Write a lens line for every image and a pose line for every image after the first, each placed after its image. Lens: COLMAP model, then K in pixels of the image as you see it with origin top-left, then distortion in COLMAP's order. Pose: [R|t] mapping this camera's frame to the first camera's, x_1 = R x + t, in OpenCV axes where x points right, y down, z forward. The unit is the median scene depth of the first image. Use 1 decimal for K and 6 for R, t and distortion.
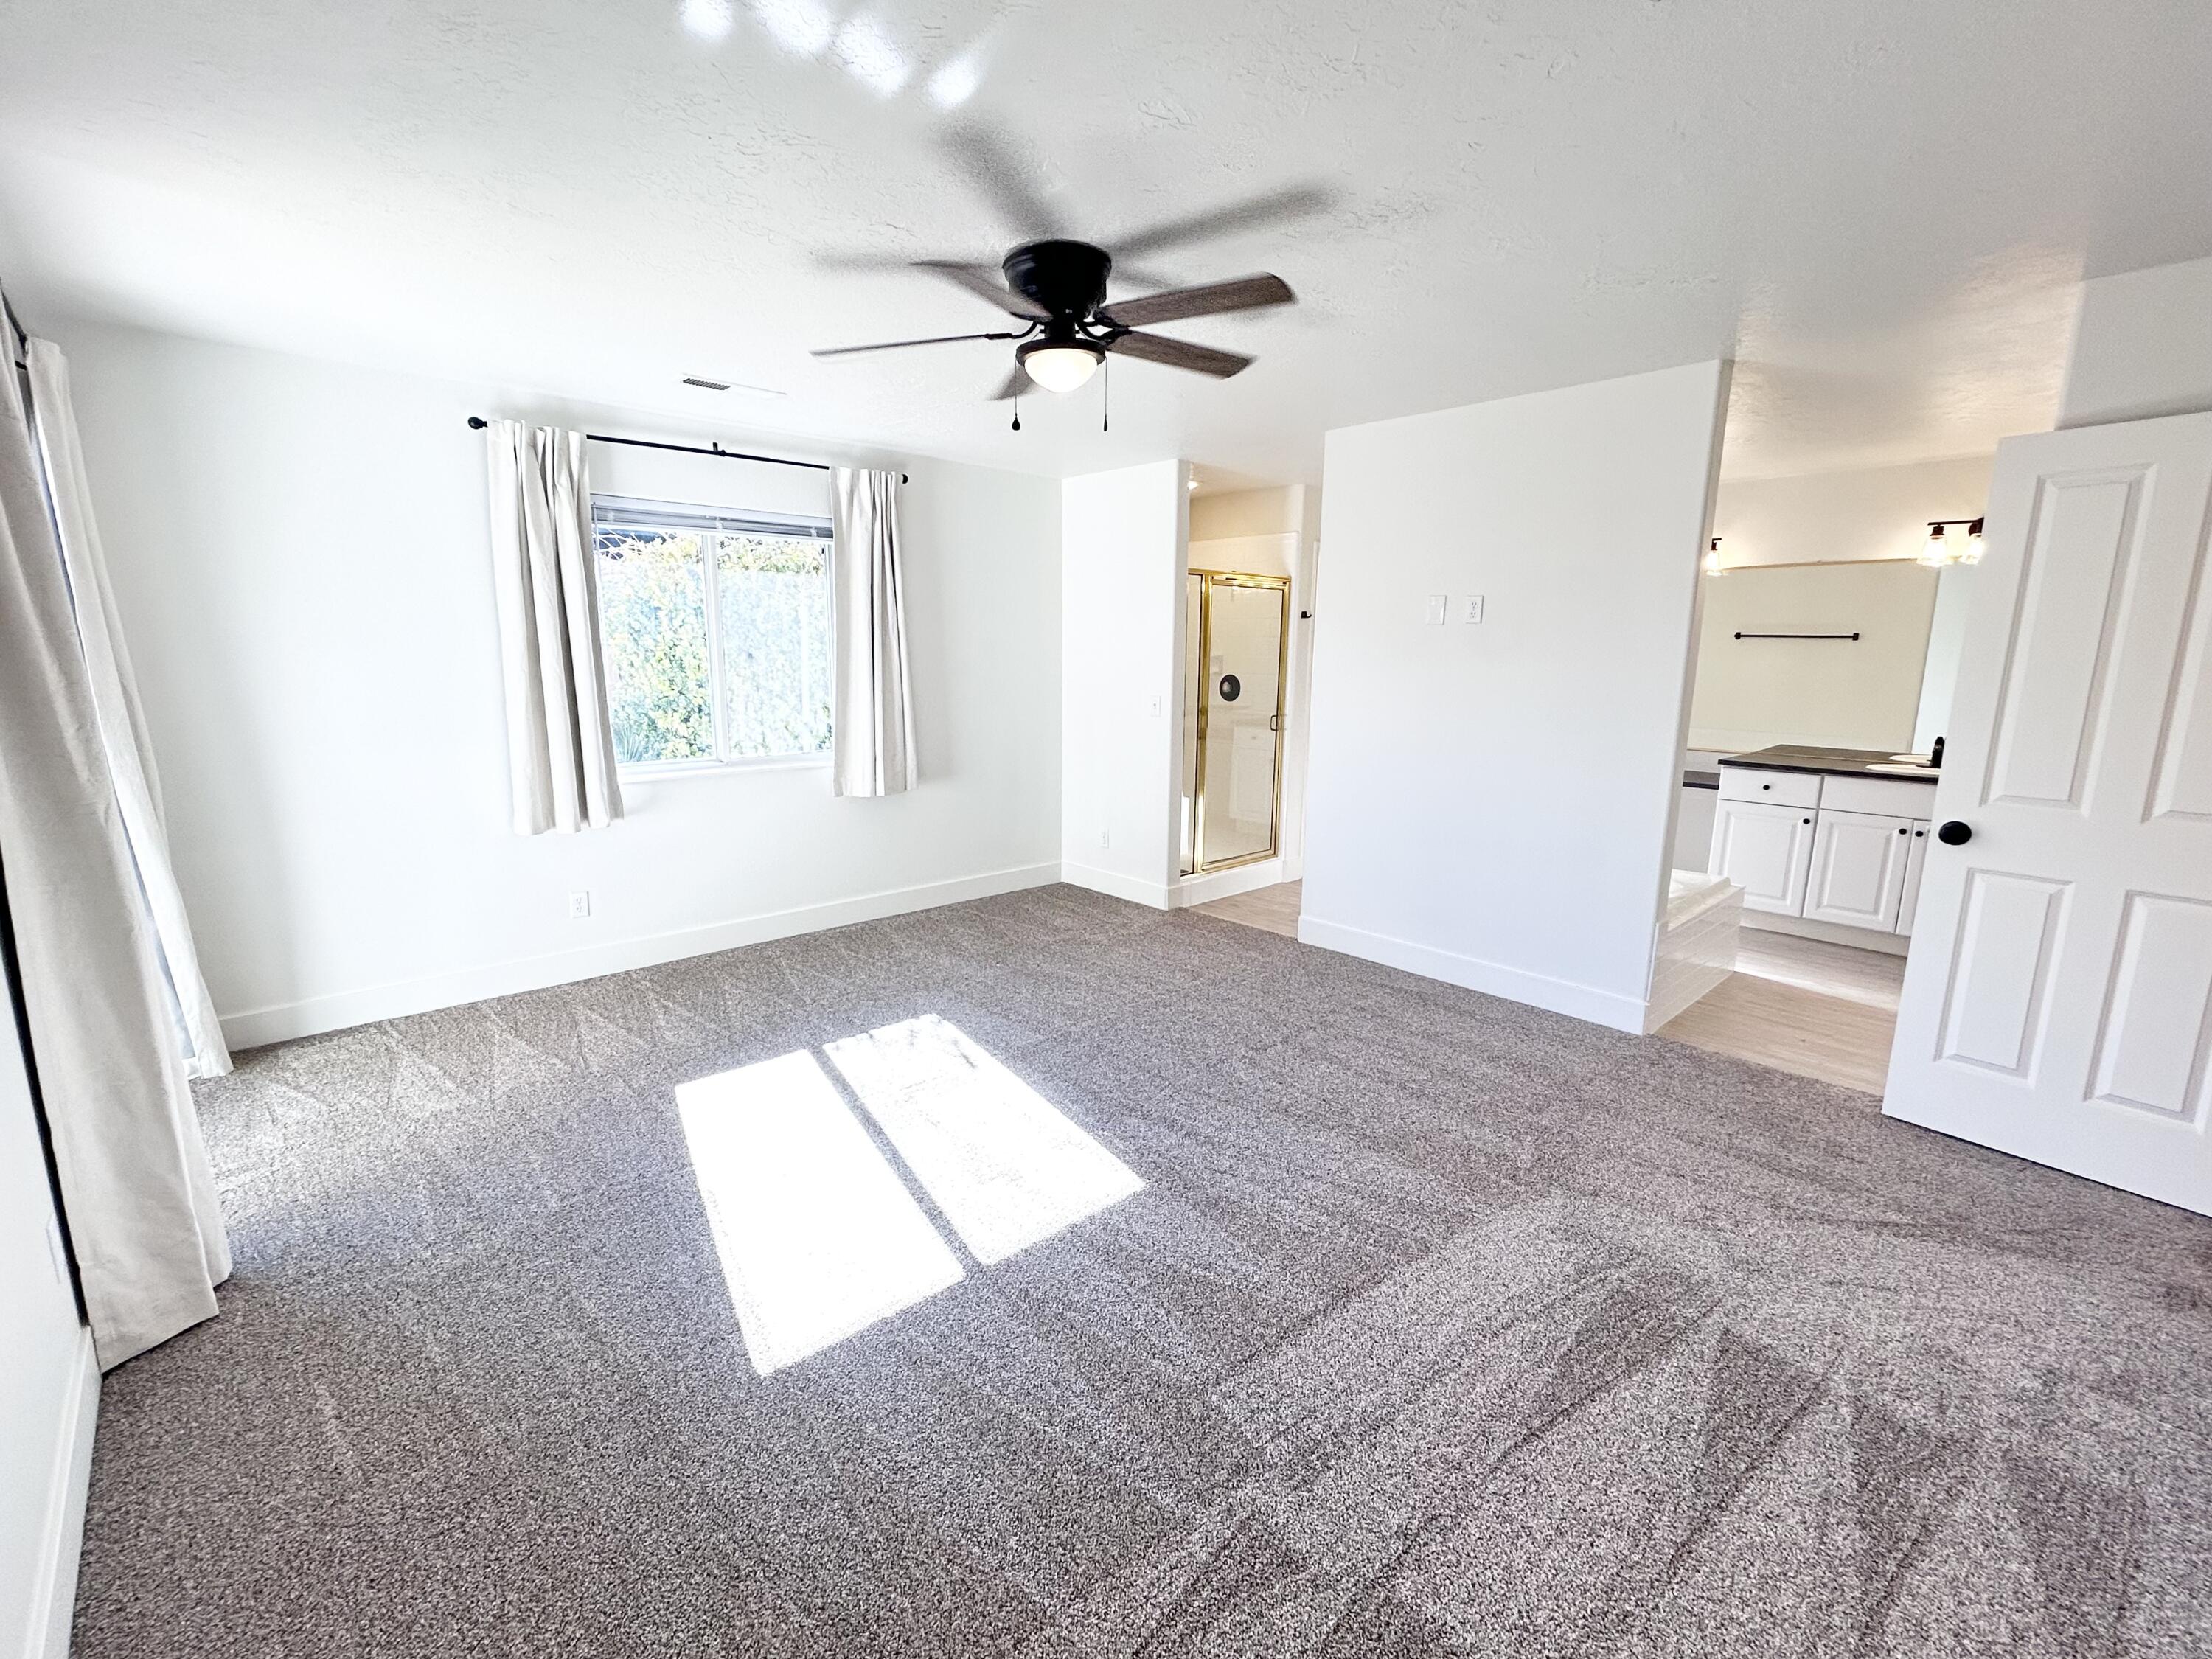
lens RADIAL K [[957.0, 0, 1106.0], [0, 957.0, 829.5], [0, 0, 1]] dist [0.000571, 0.000148]
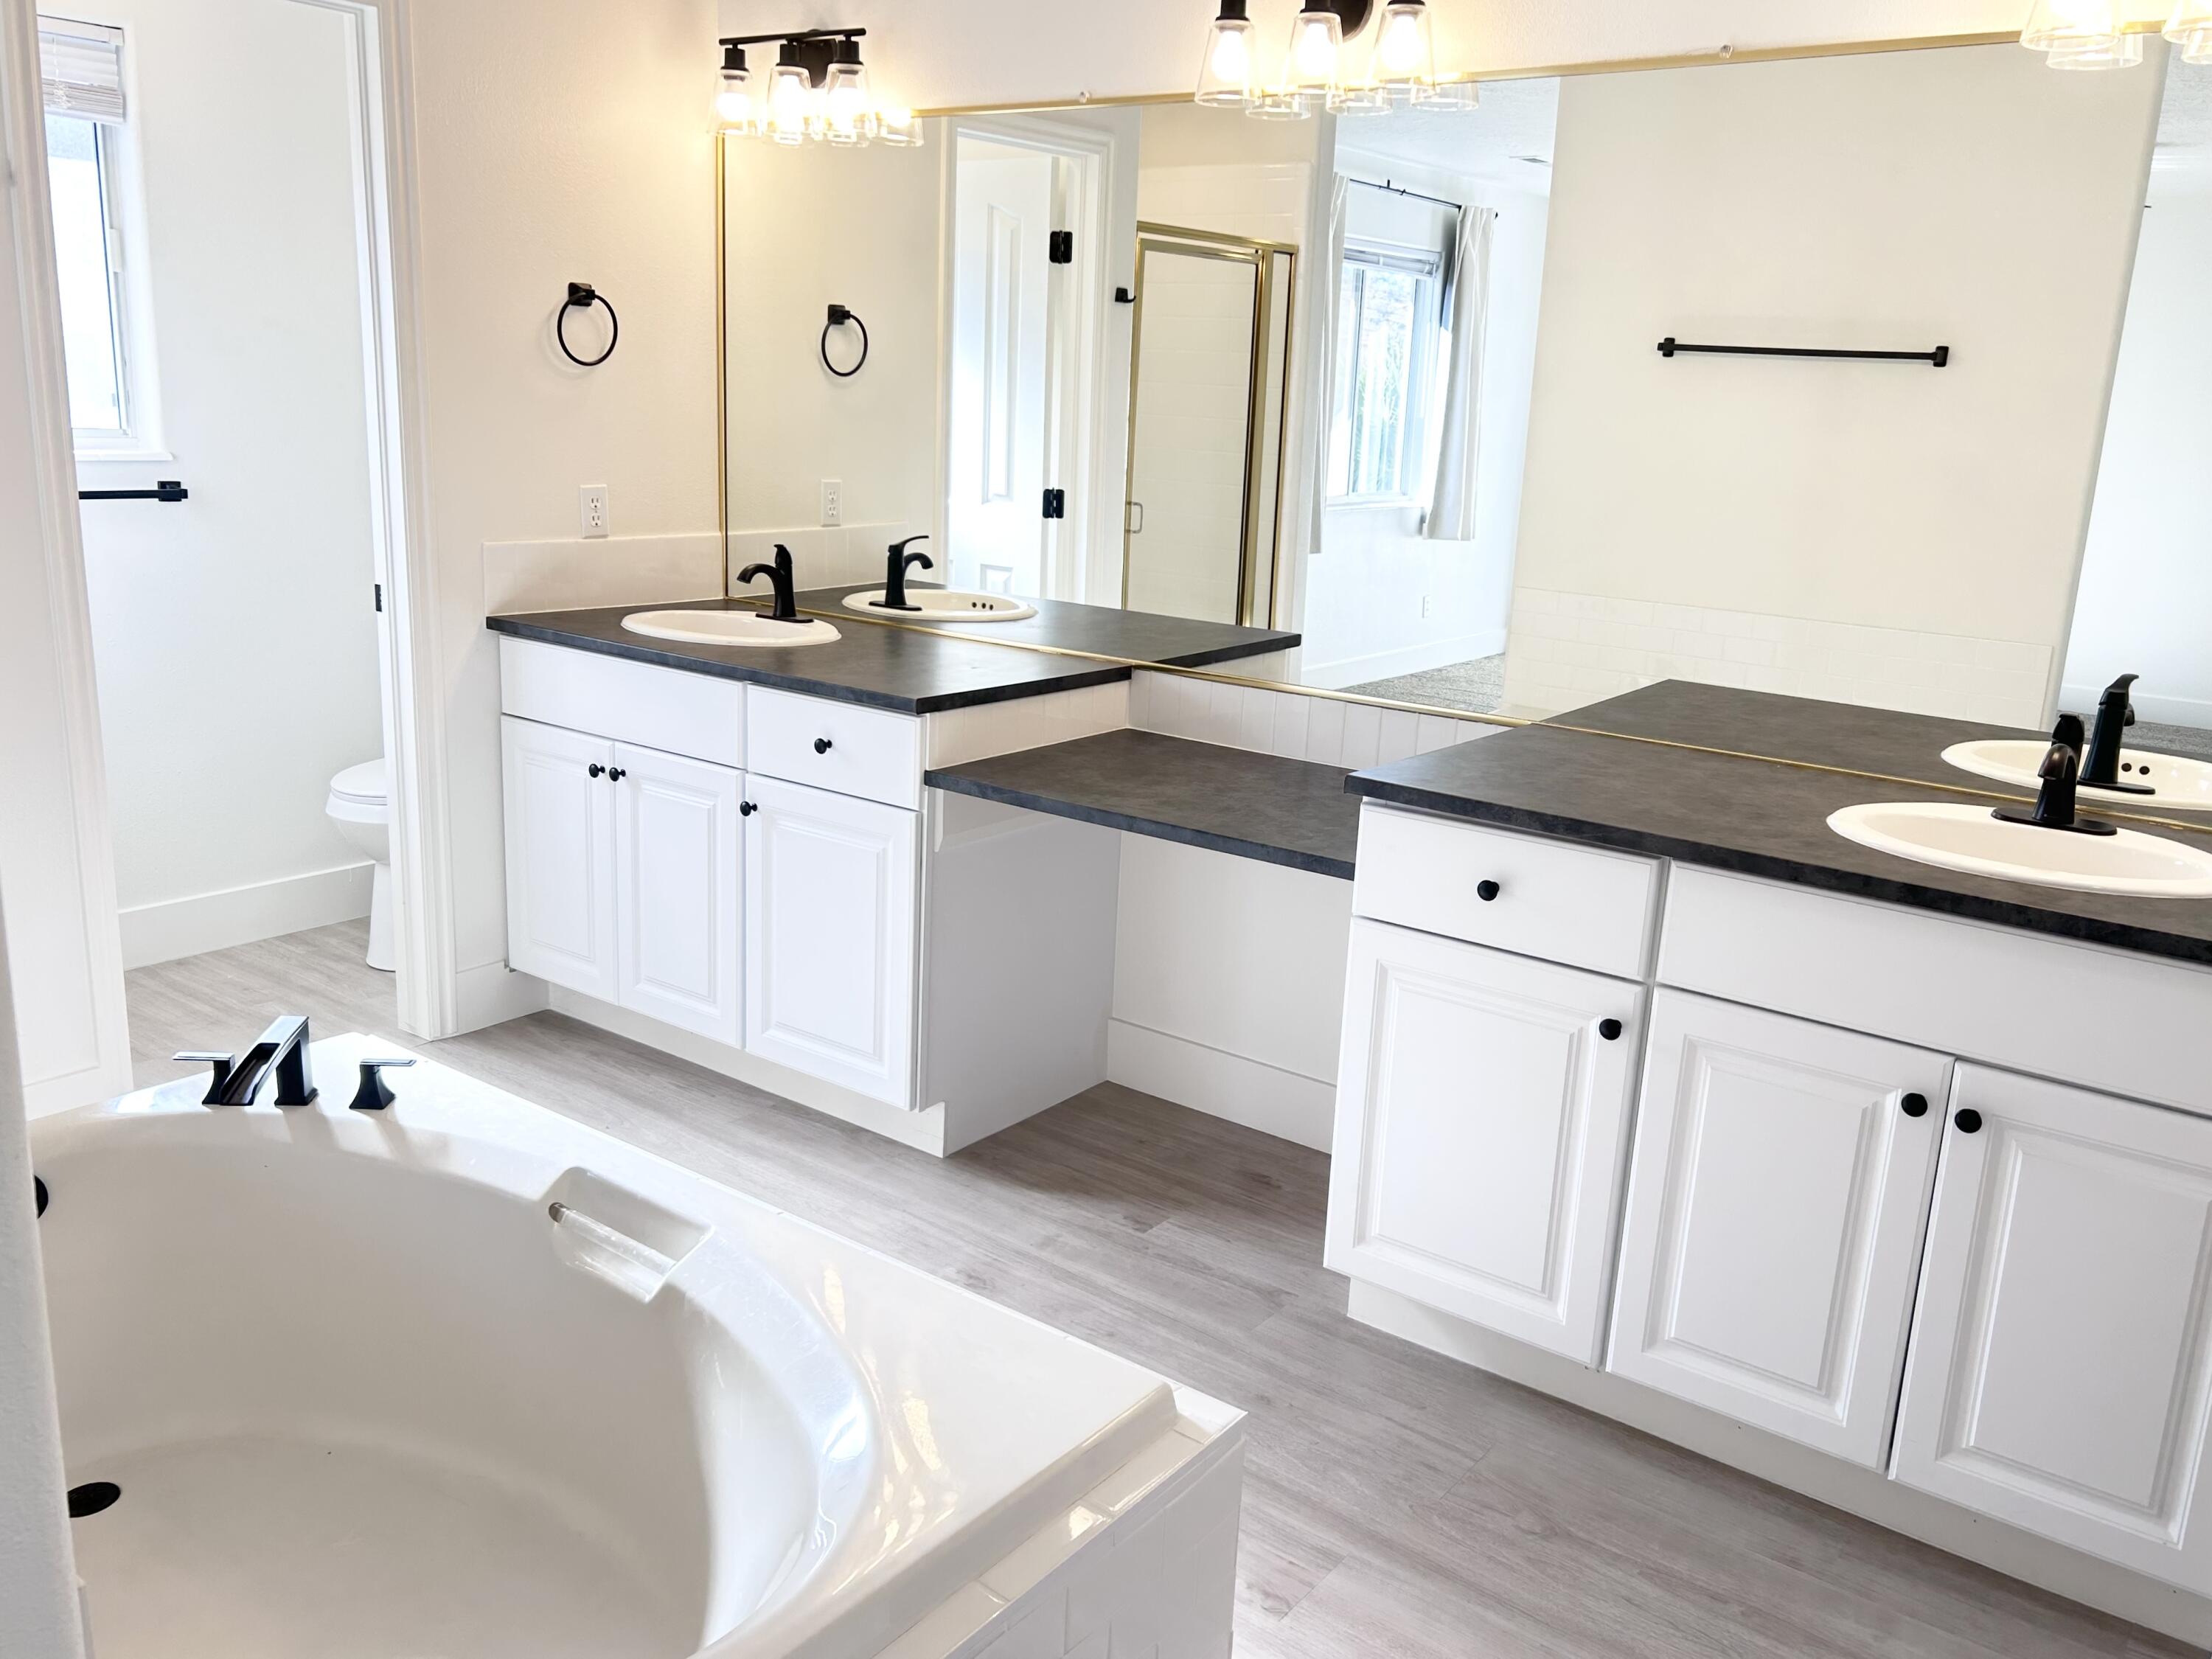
lens RADIAL K [[1793.3, 0, 1106.0], [0, 1793.3, 829.5], [0, 0, 1]] dist [0.009393, 0.000628]
pose [[0.982847, -0.011490, 0.184065, 0.494196], [-0.000421, 0.997915, 0.064546, -0.092888], [-0.184423, -0.063517, 0.980792, 0.533578]]
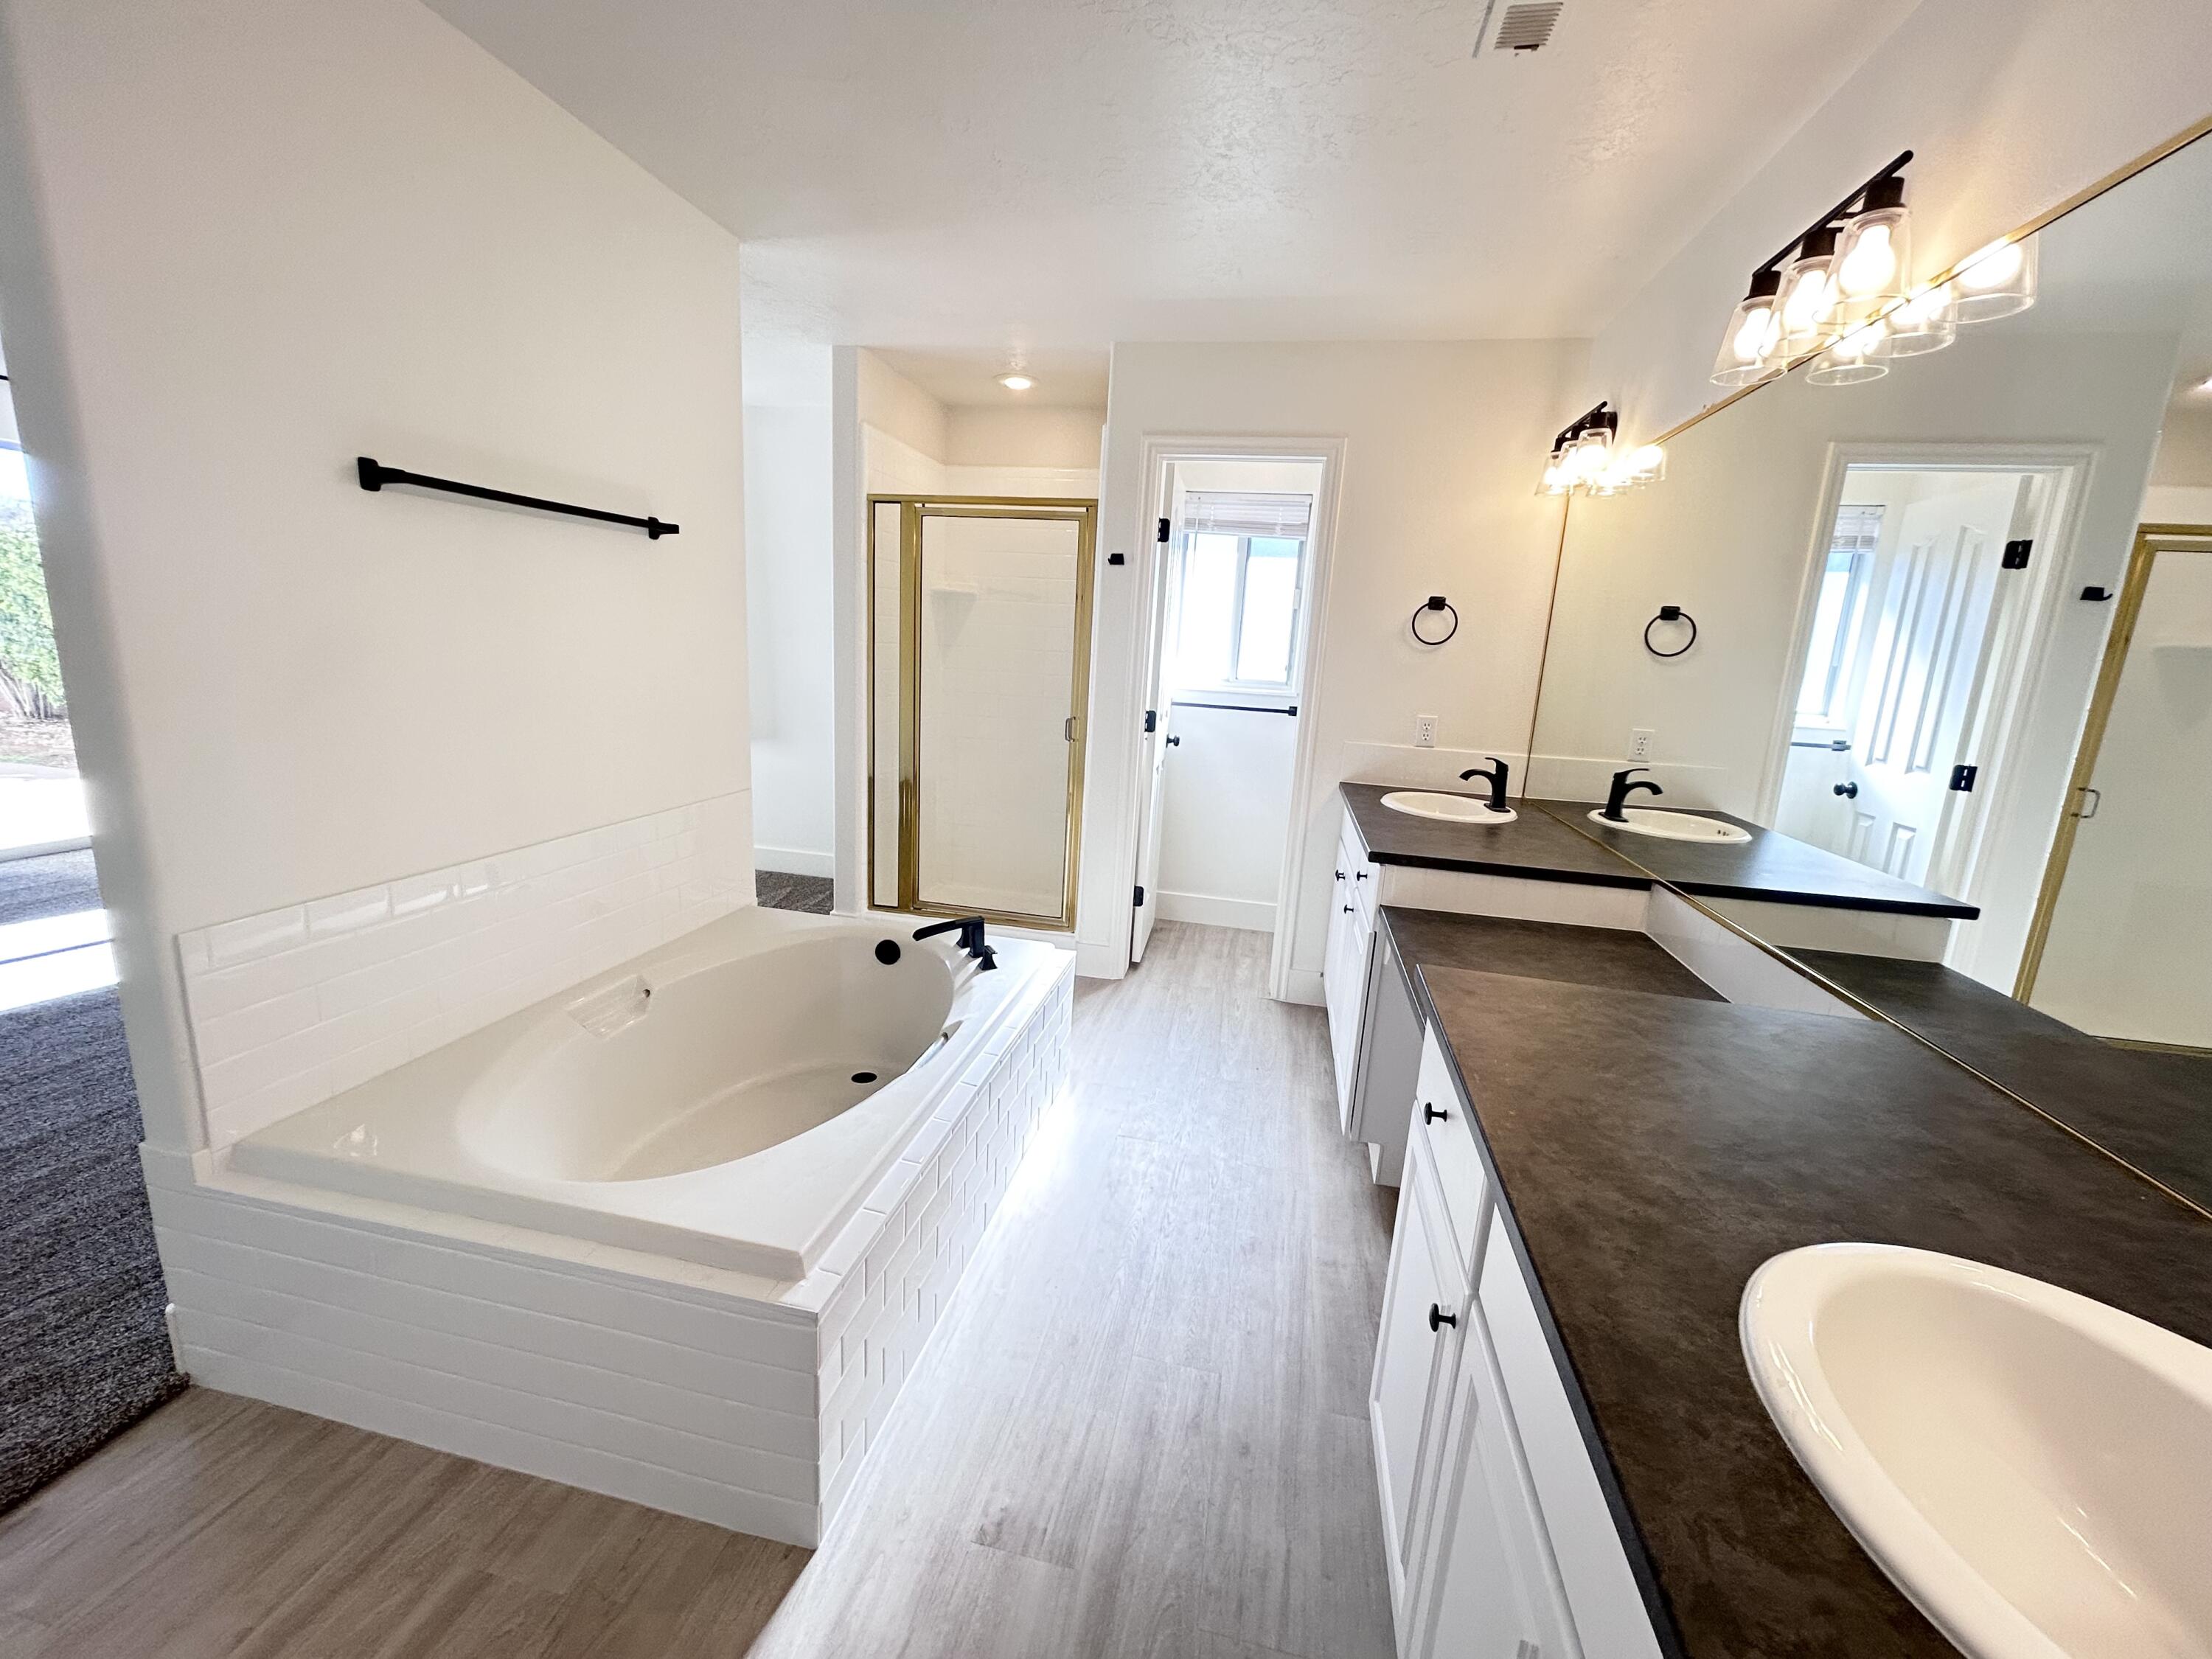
lens RADIAL K [[894.1, 0, 1106.0], [0, 894.1, 829.5], [0, 0, 1]] dist [-0.004344, 0.000169]
pose [[0.578635, 0.185745, -0.794154, 0.814243], [-0.198954, 0.976452, 0.083422, -0.118719], [0.790948, 0.109729, 0.601964, 0.783682]]
